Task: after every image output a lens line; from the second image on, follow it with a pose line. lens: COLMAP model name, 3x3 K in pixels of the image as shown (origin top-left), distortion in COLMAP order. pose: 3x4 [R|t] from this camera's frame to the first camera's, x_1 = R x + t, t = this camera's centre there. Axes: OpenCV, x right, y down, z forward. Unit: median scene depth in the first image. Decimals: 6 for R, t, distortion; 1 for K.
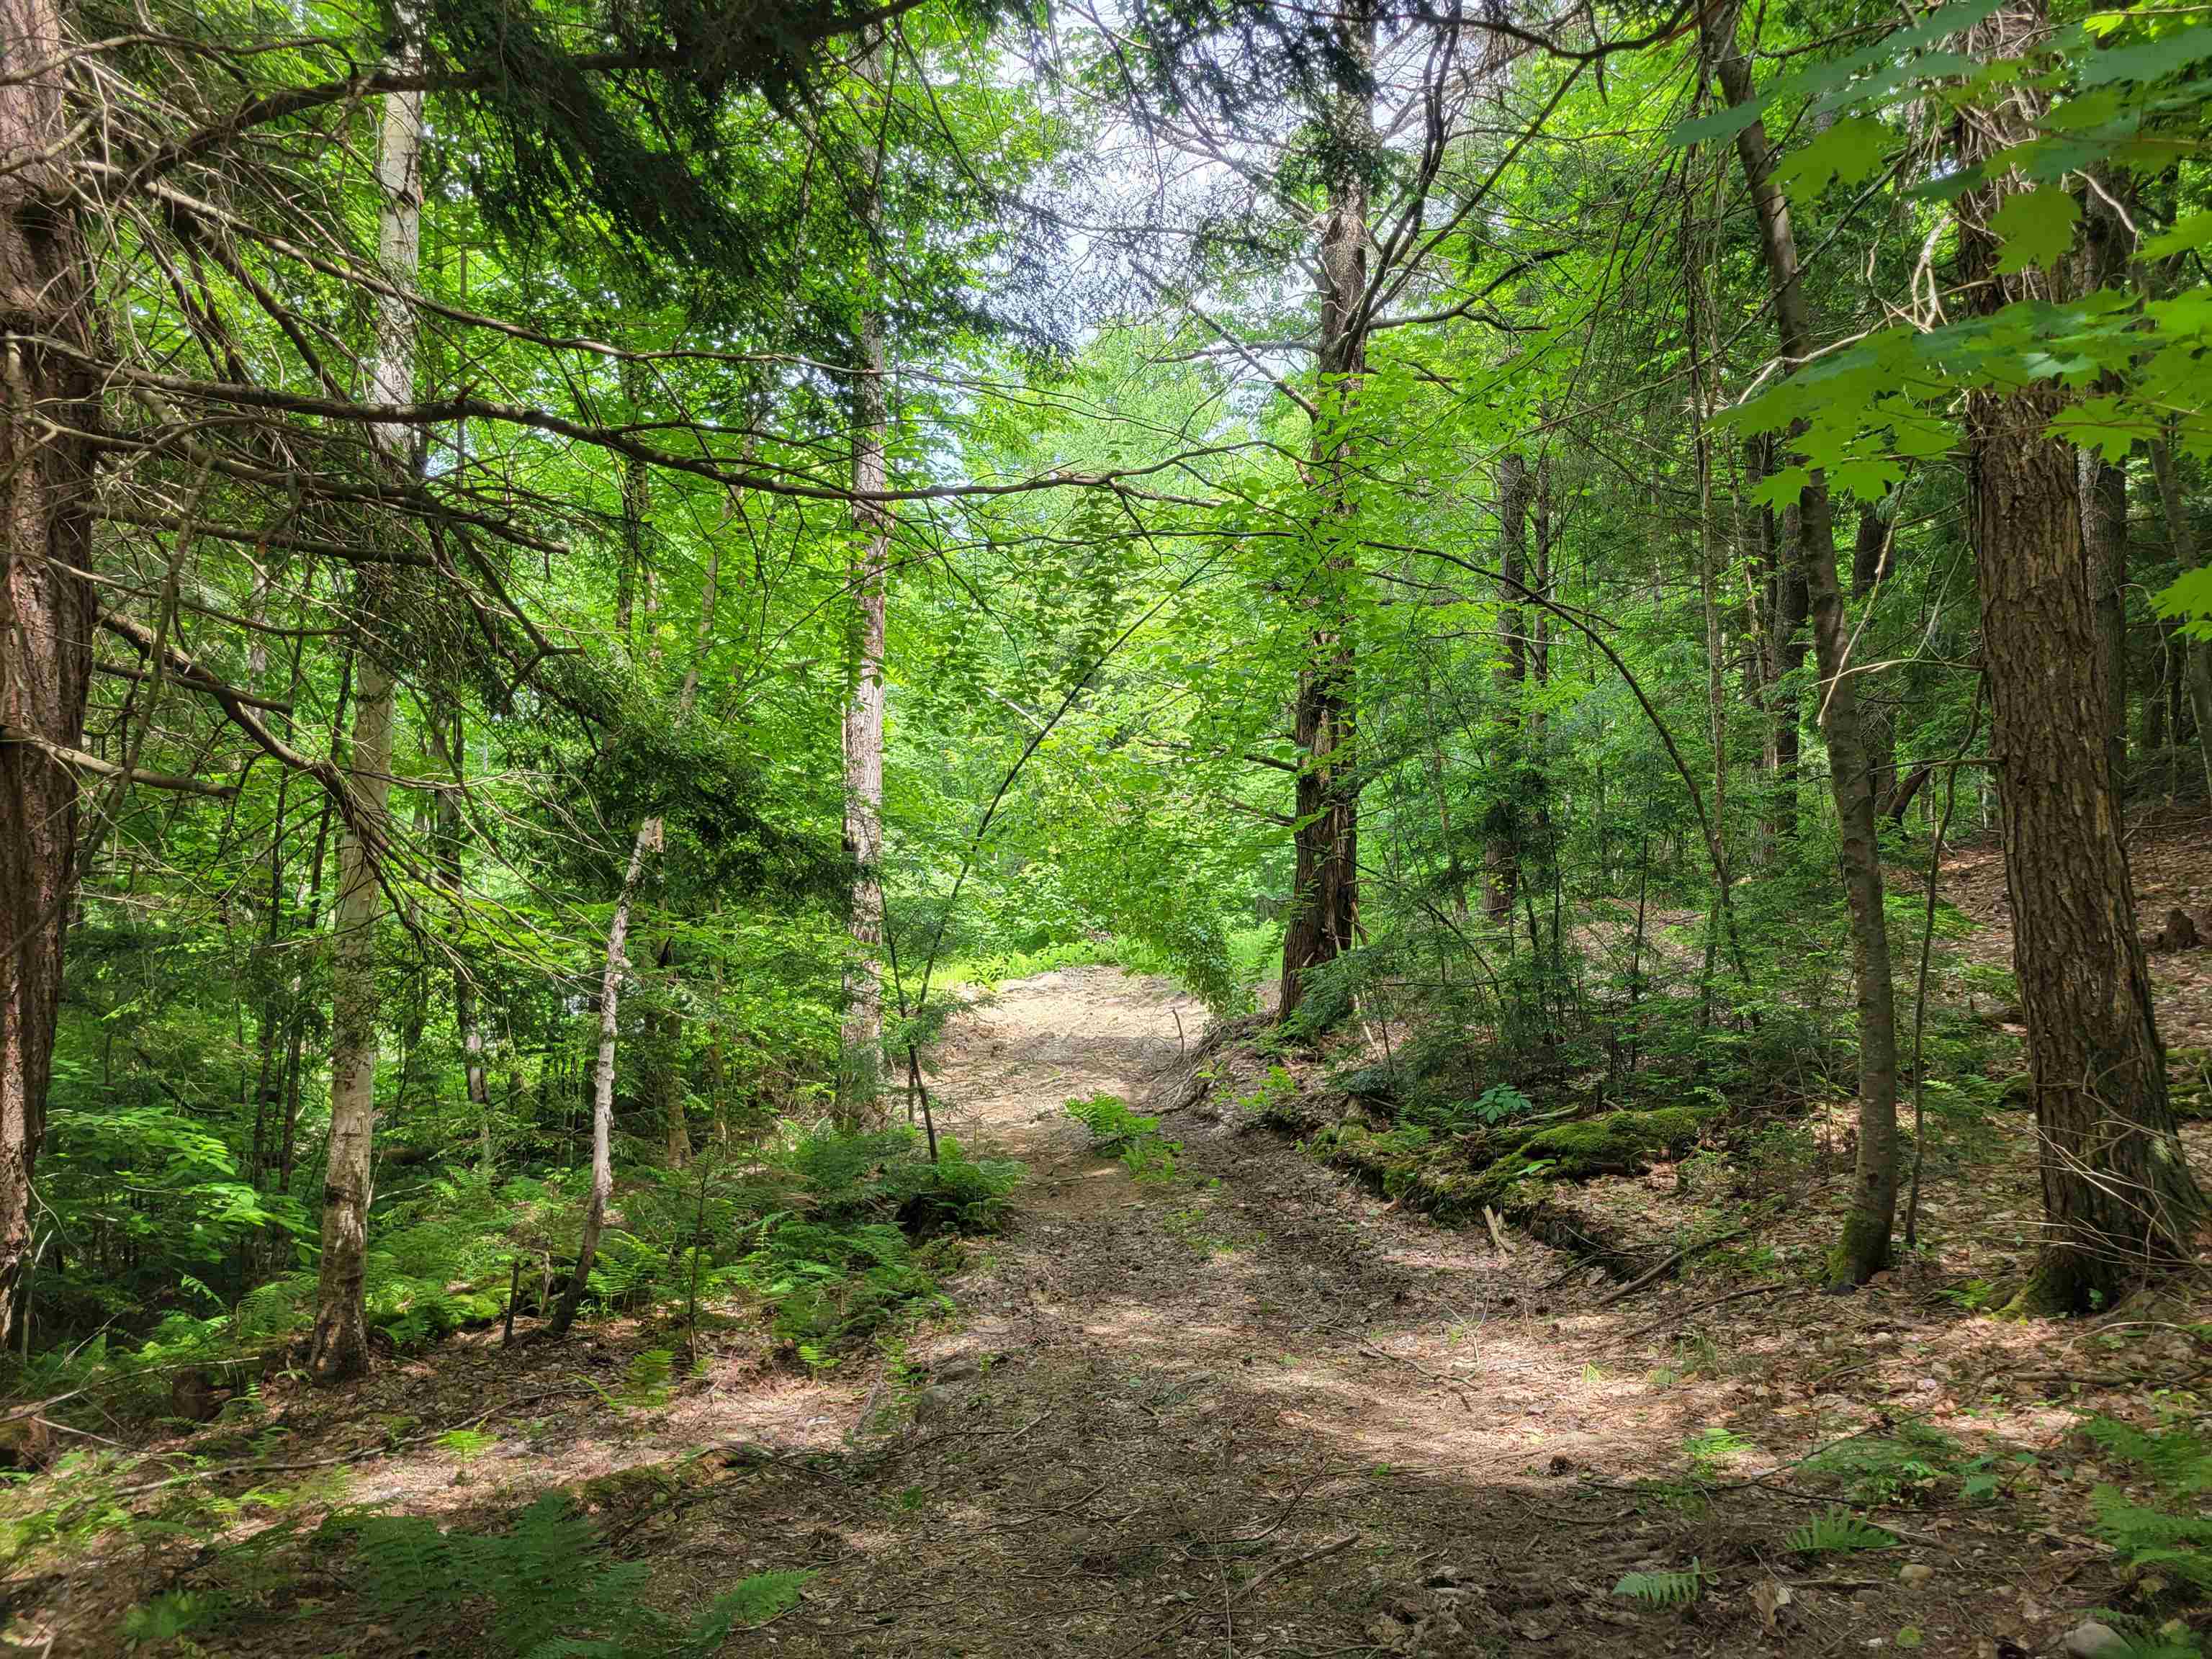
lens RADIAL K [[1613.2, 0, 1106.0], [0, 1613.2, 829.5], [0, 0, 1]] dist [0.054283, -0.041552]
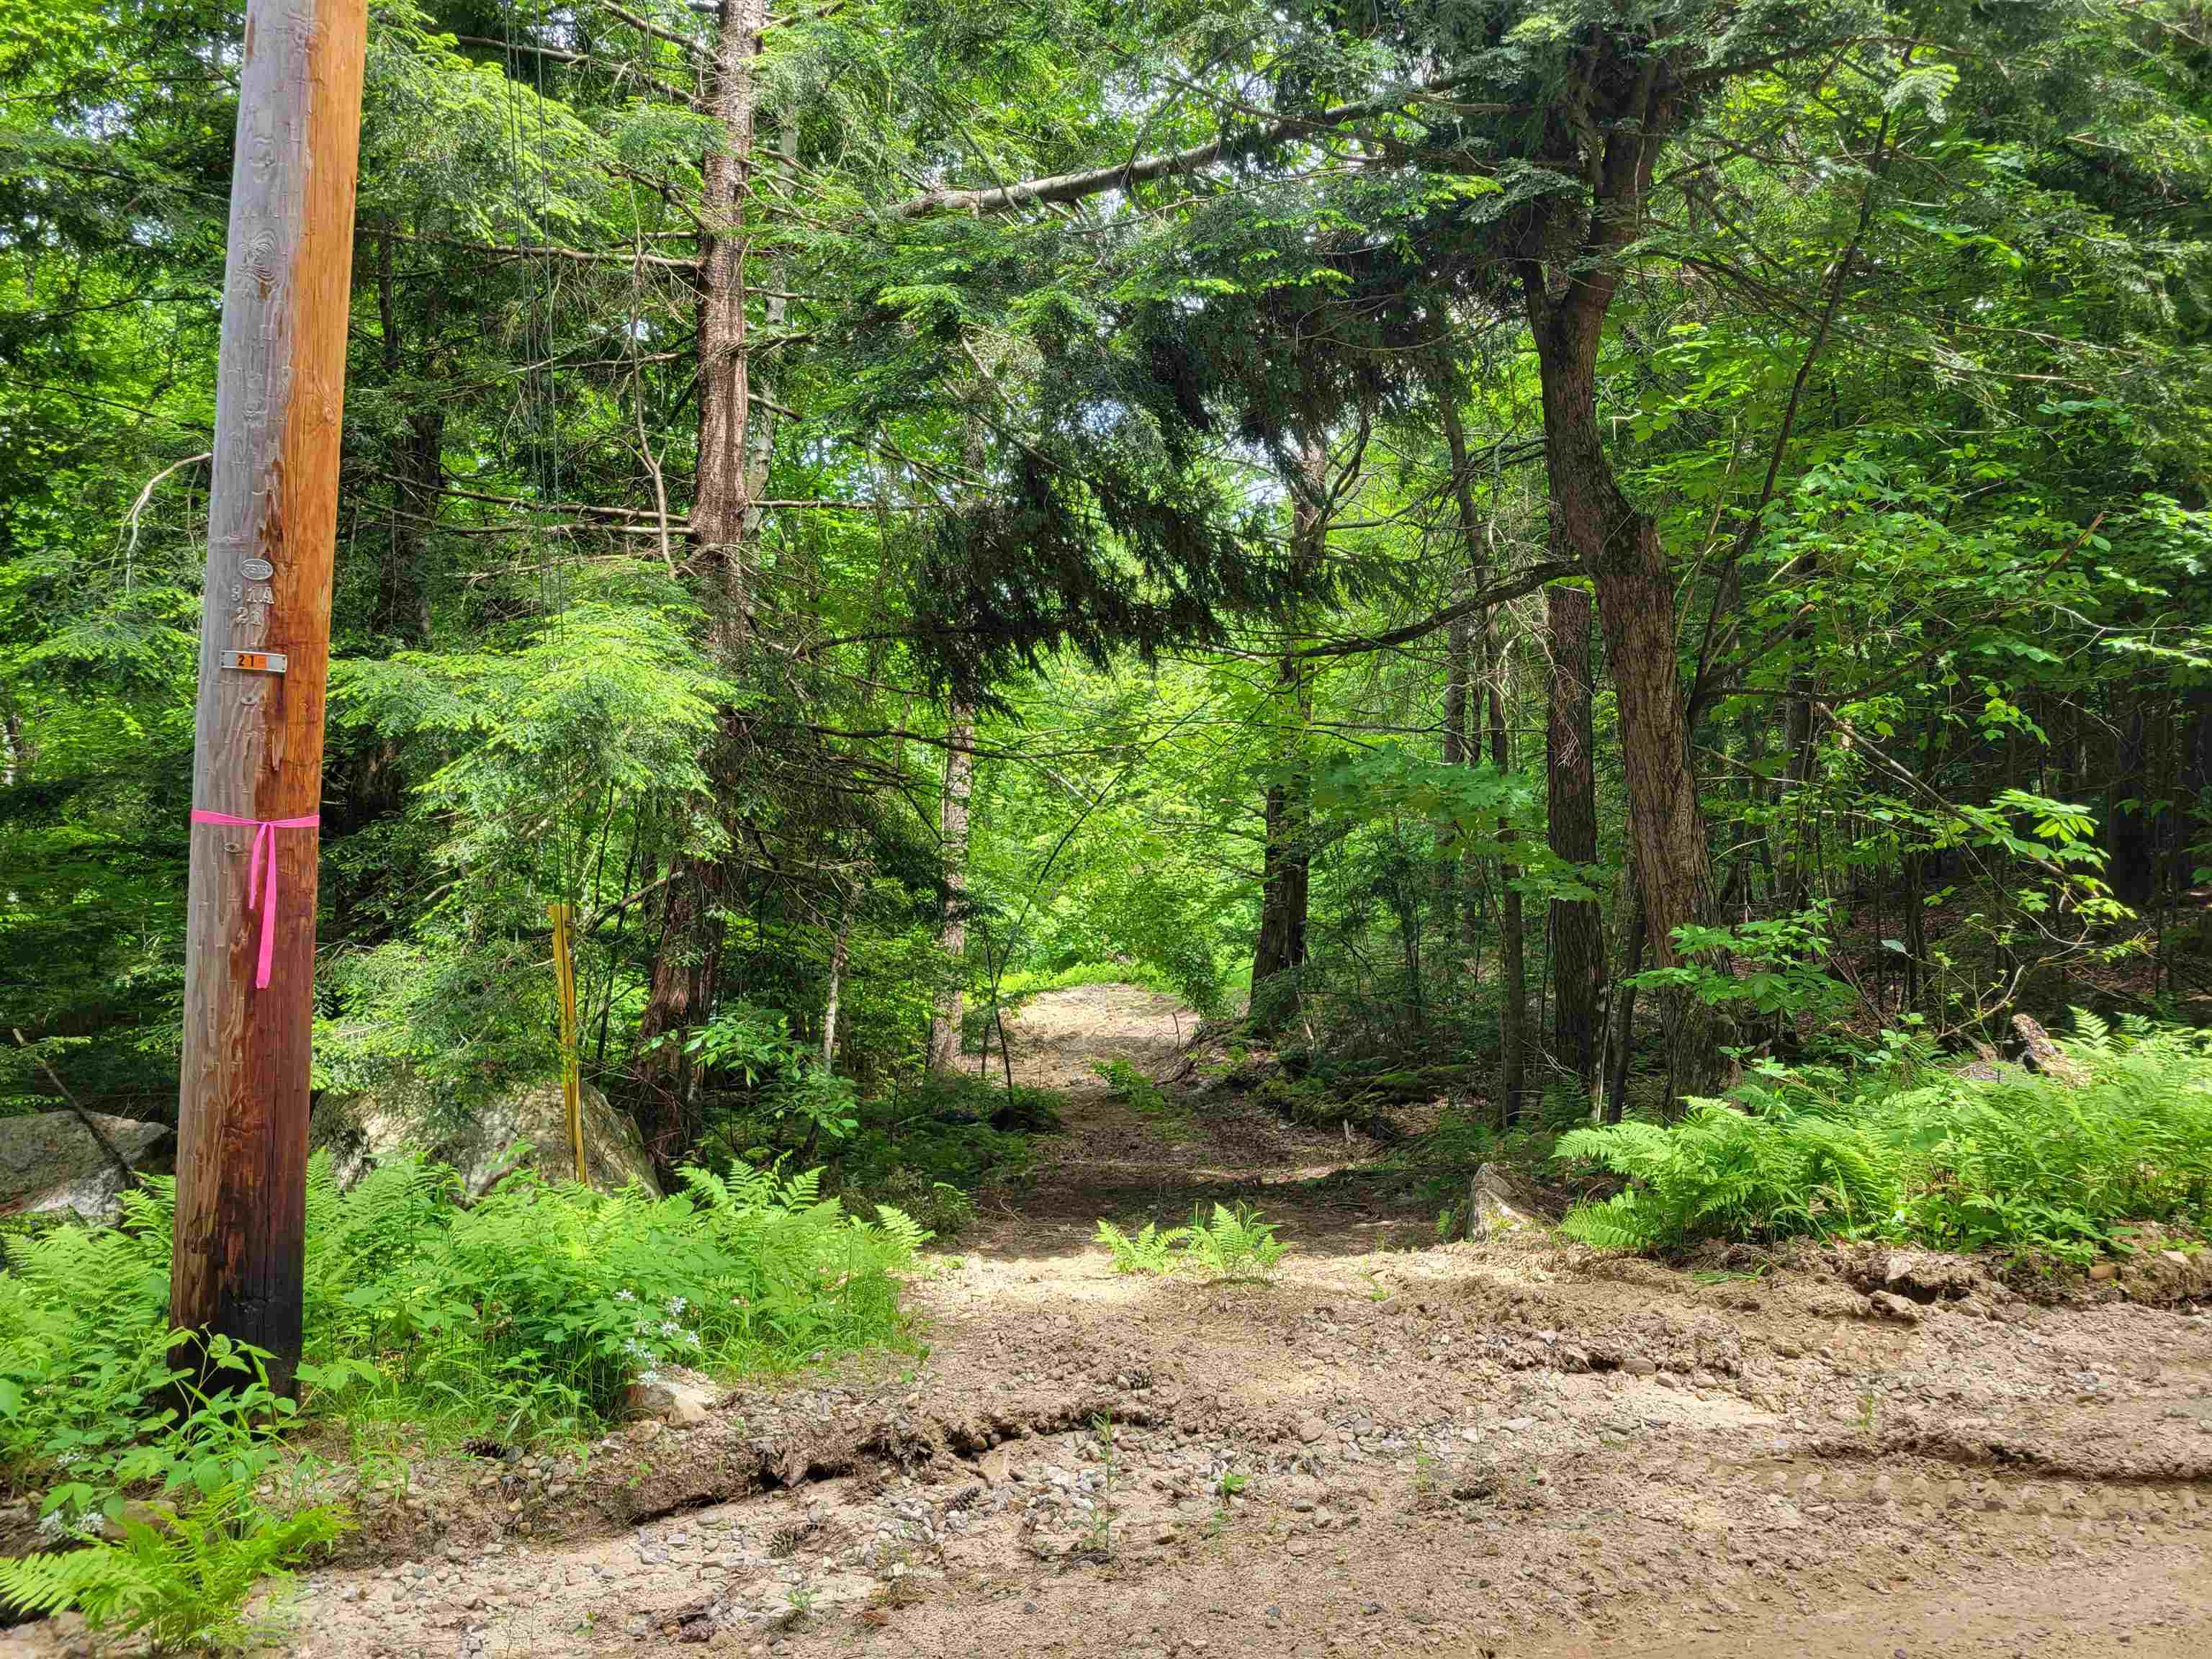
lens RADIAL K [[1613.2, 0, 1106.0], [0, 1613.2, 829.5], [0, 0, 1]] dist [0.054283, -0.041552]
pose [[0.999303, 0.034694, -0.013784, -0.000421], [-0.034932, 0.999238, -0.017395, -0.017754], [0.013170, 0.017865, 0.999754, -0.393196]]
